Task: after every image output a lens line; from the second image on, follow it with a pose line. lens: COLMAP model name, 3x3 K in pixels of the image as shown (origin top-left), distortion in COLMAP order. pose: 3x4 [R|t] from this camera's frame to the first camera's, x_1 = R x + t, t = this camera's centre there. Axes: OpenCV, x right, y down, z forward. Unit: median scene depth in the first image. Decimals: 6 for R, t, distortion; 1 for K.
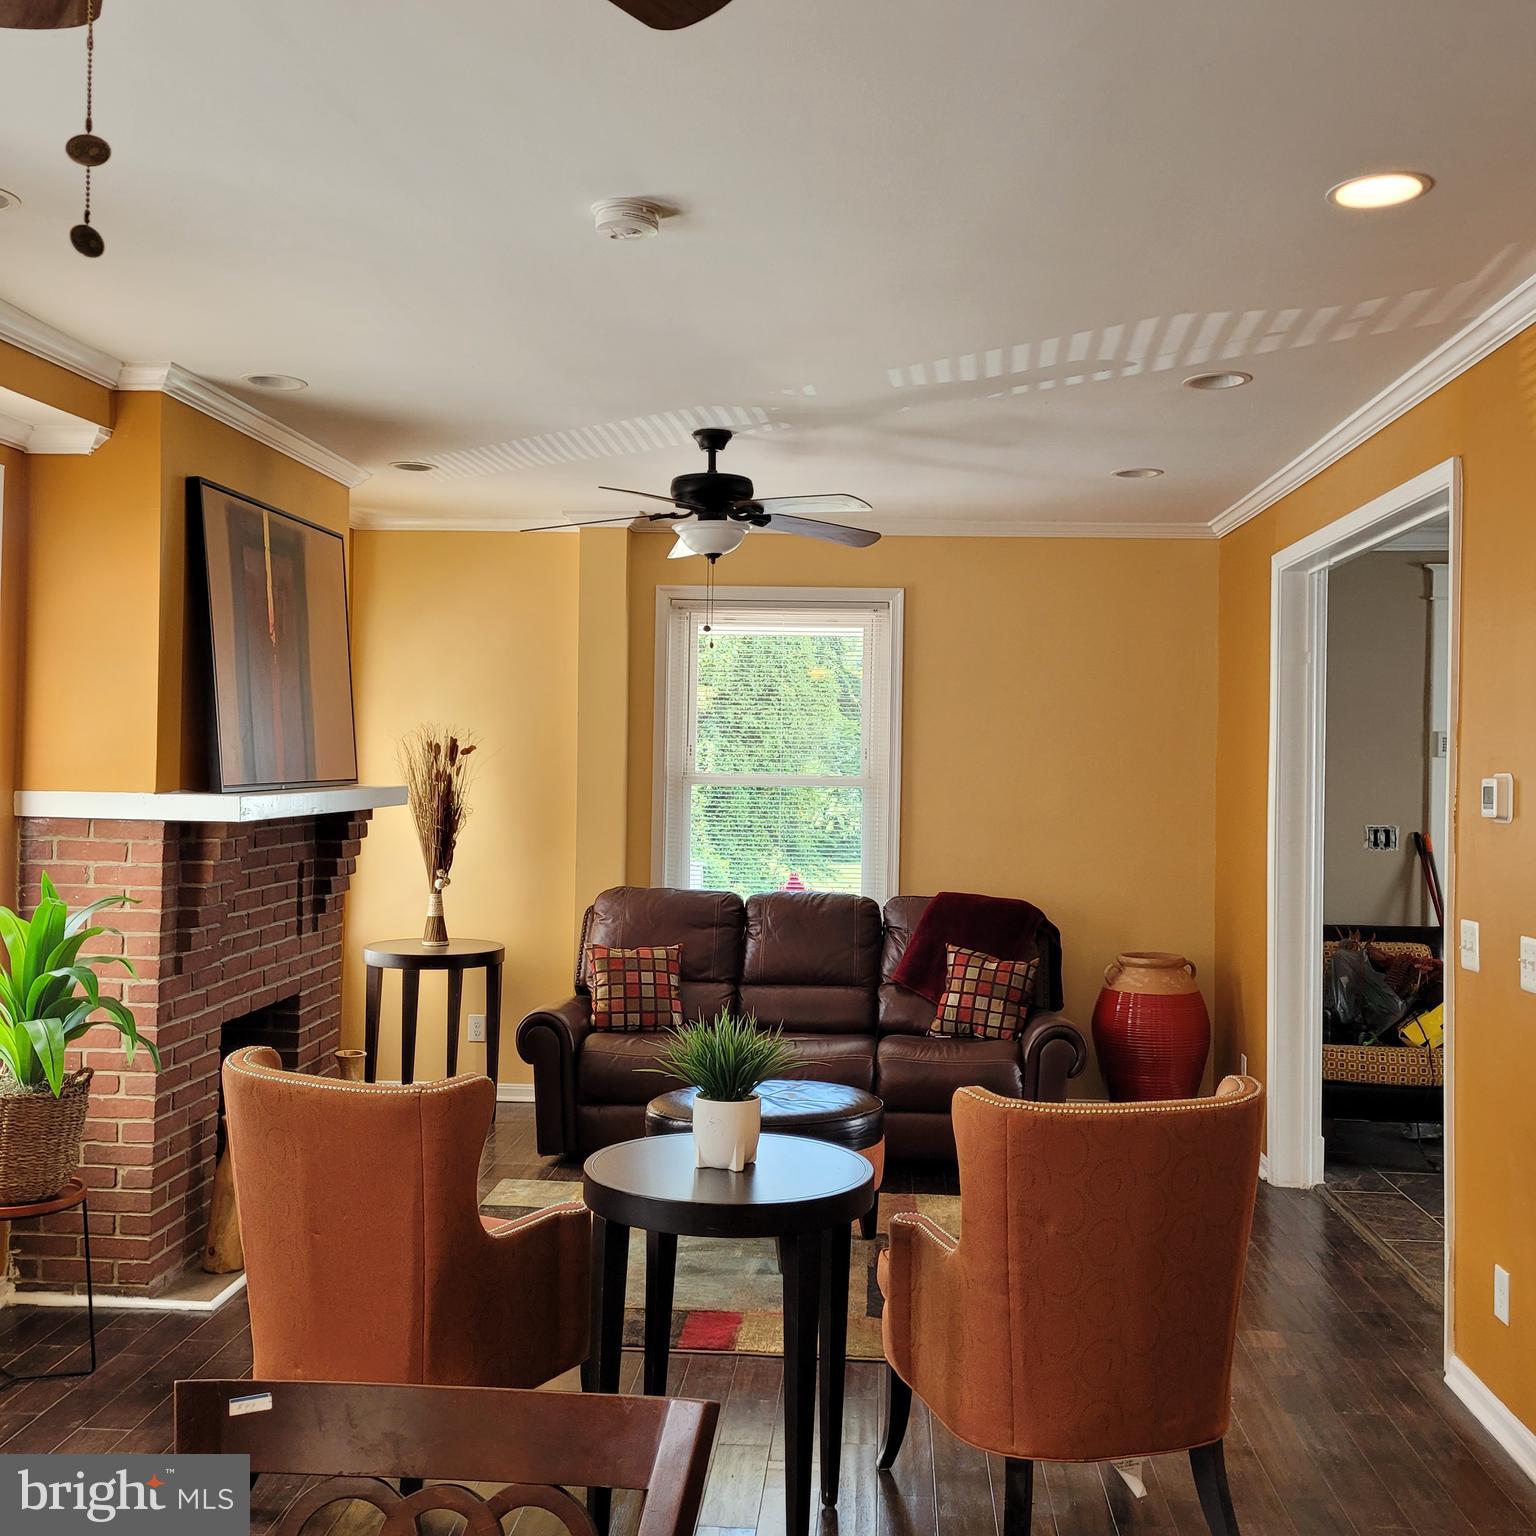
lens RADIAL K [[1523.4, 0, 769.9], [0, 1523.4, 737.9], [0, 0, 1]] dist [0.044742, -0.031067]
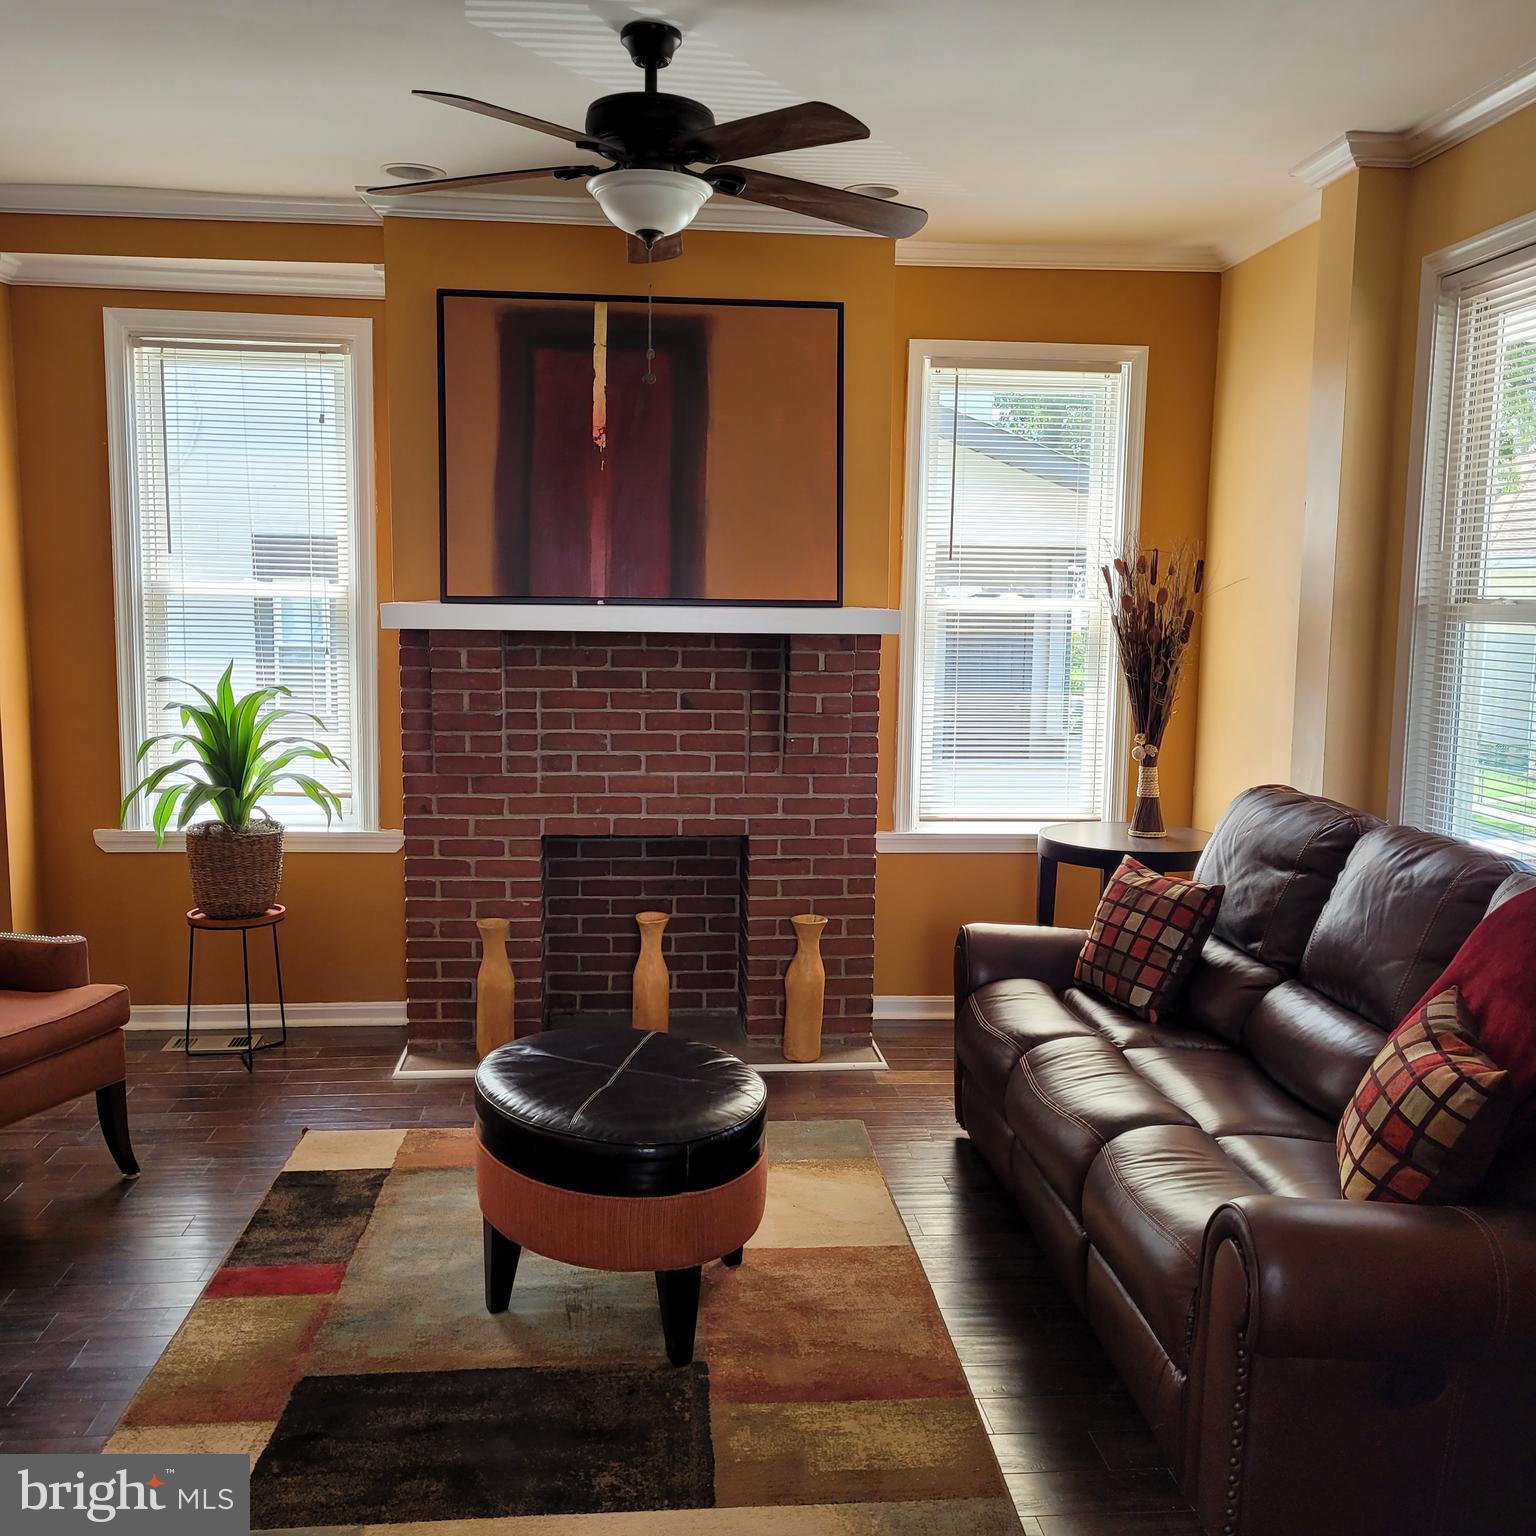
lens RADIAL K [[1542.2, 0, 768.0], [0, 1542.2, 768.0], [0, 0, 1]] dist [0.001964, 0.111067]
pose [[0.176912, 0.101055, -0.979025, 0.521799], [0.000525, 0.994705, 0.102768, 0.029668], [0.984227, -0.018695, 0.175922, 0.762005]]
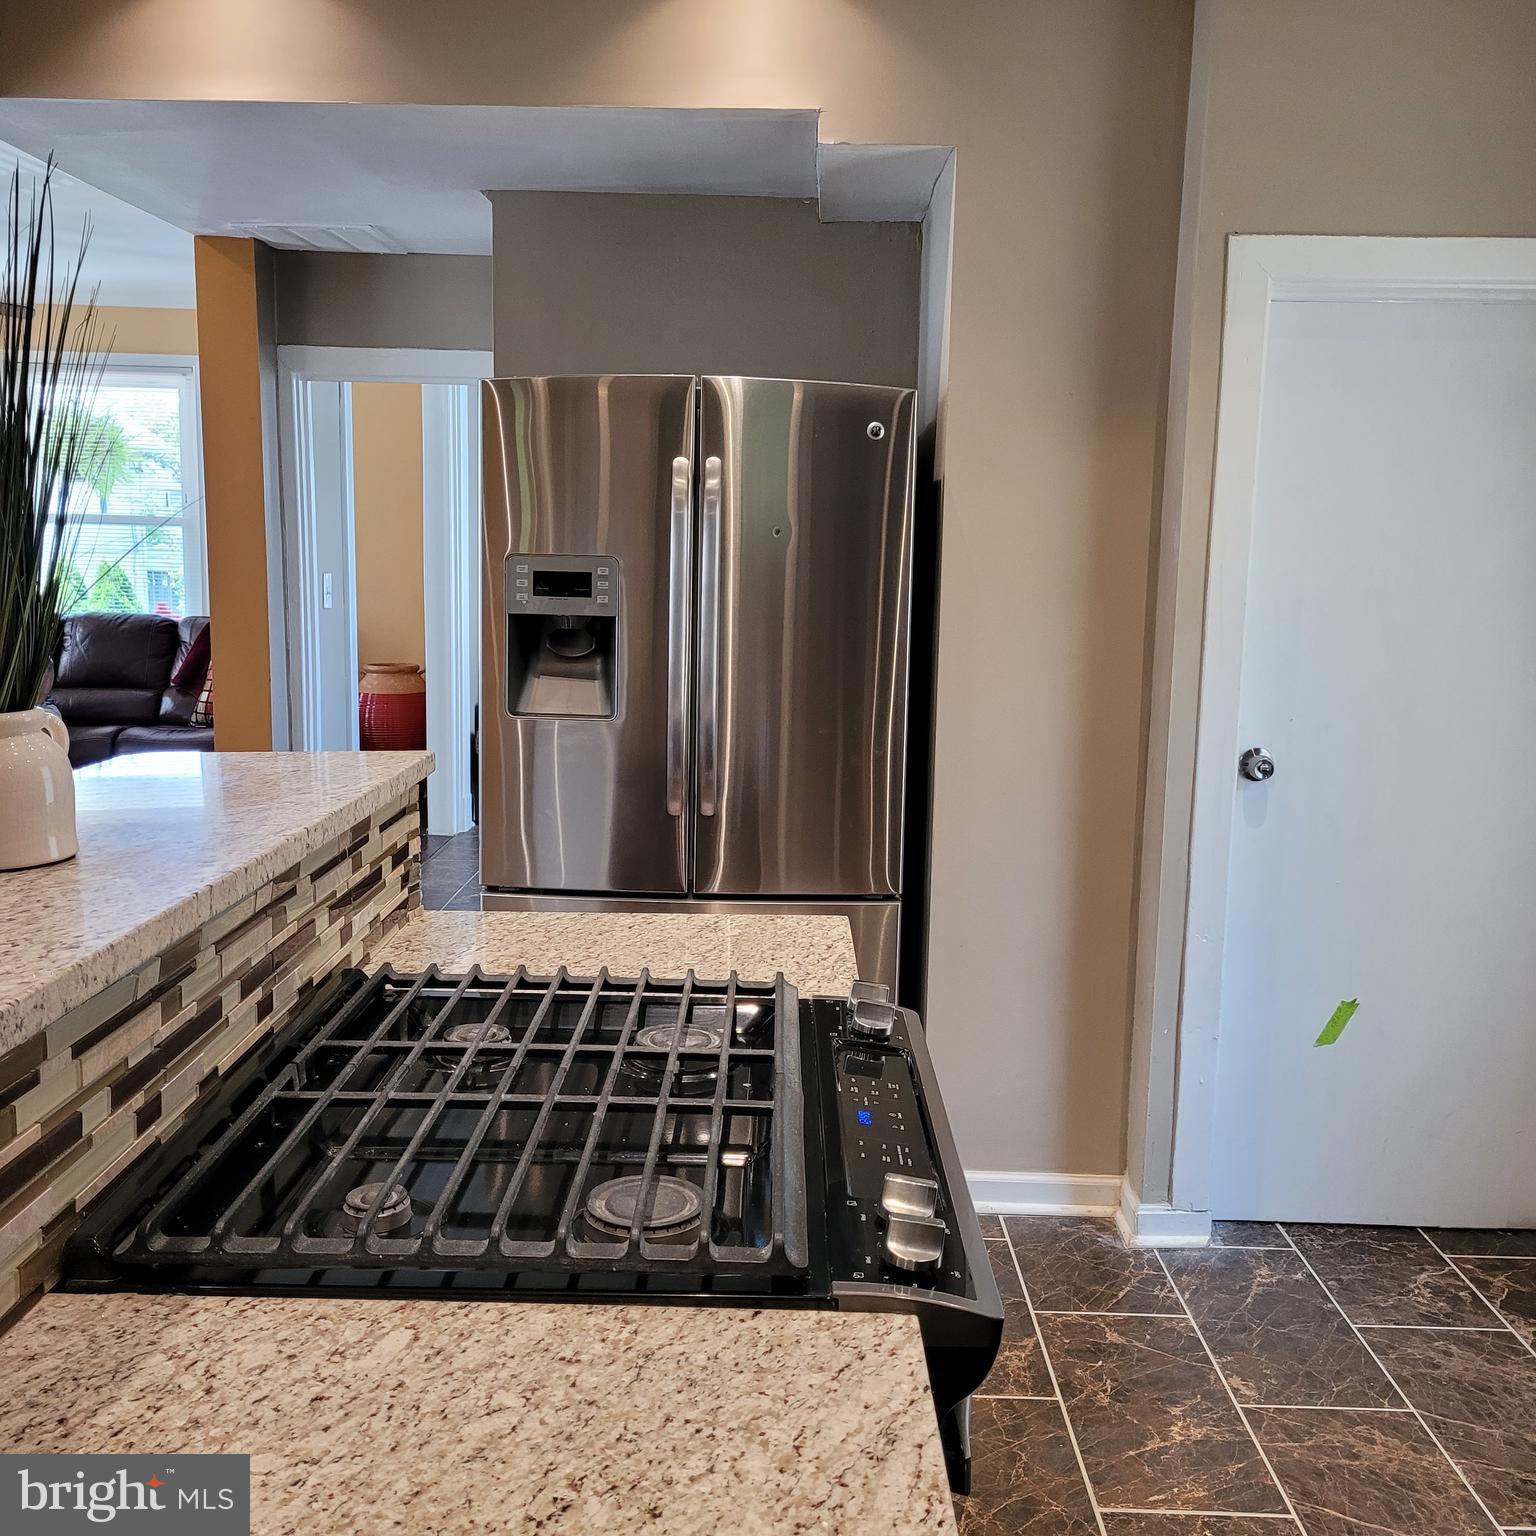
lens RADIAL K [[1523.4, 0, 769.9], [0, 1523.4, 737.9], [0, 0, 1]] dist [0.044742, -0.031067]
pose [[0.997524, -0.001917, 0.070296, 0.494812], [-0.008415, 0.989192, 0.146384, 0.018384], [-0.069817, -0.146613, 0.986727, -0.269449]]
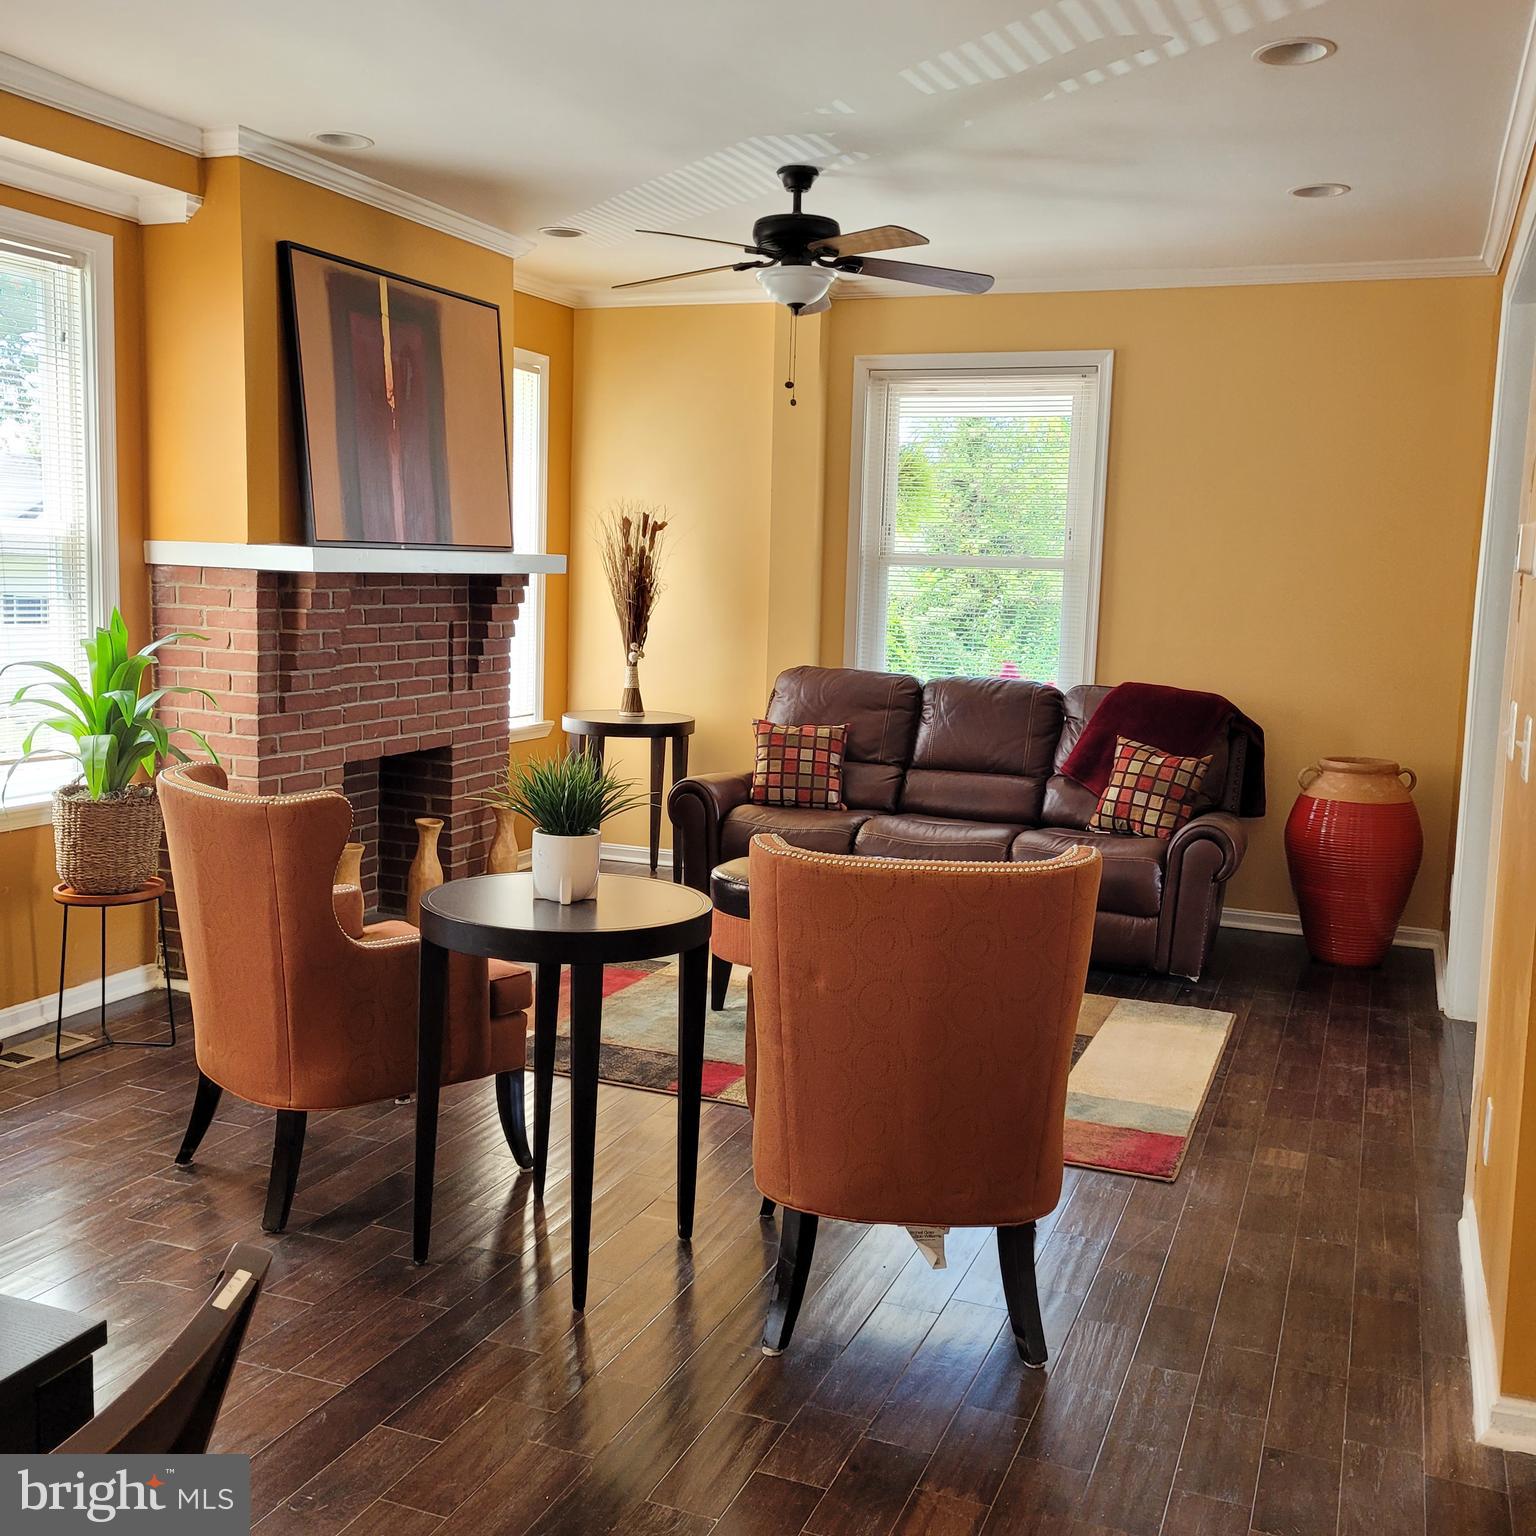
lens RADIAL K [[1523.4, 0, 769.9], [0, 1523.4, 737.9], [0, 0, 1]] dist [0.044742, -0.031067]
pose [[0.950989, 0.048076, -0.305466, 0.205866], [-0.011251, 0.992566, 0.121189, 0.026472], [0.309021, -0.111813, 0.944460, 0.054632]]
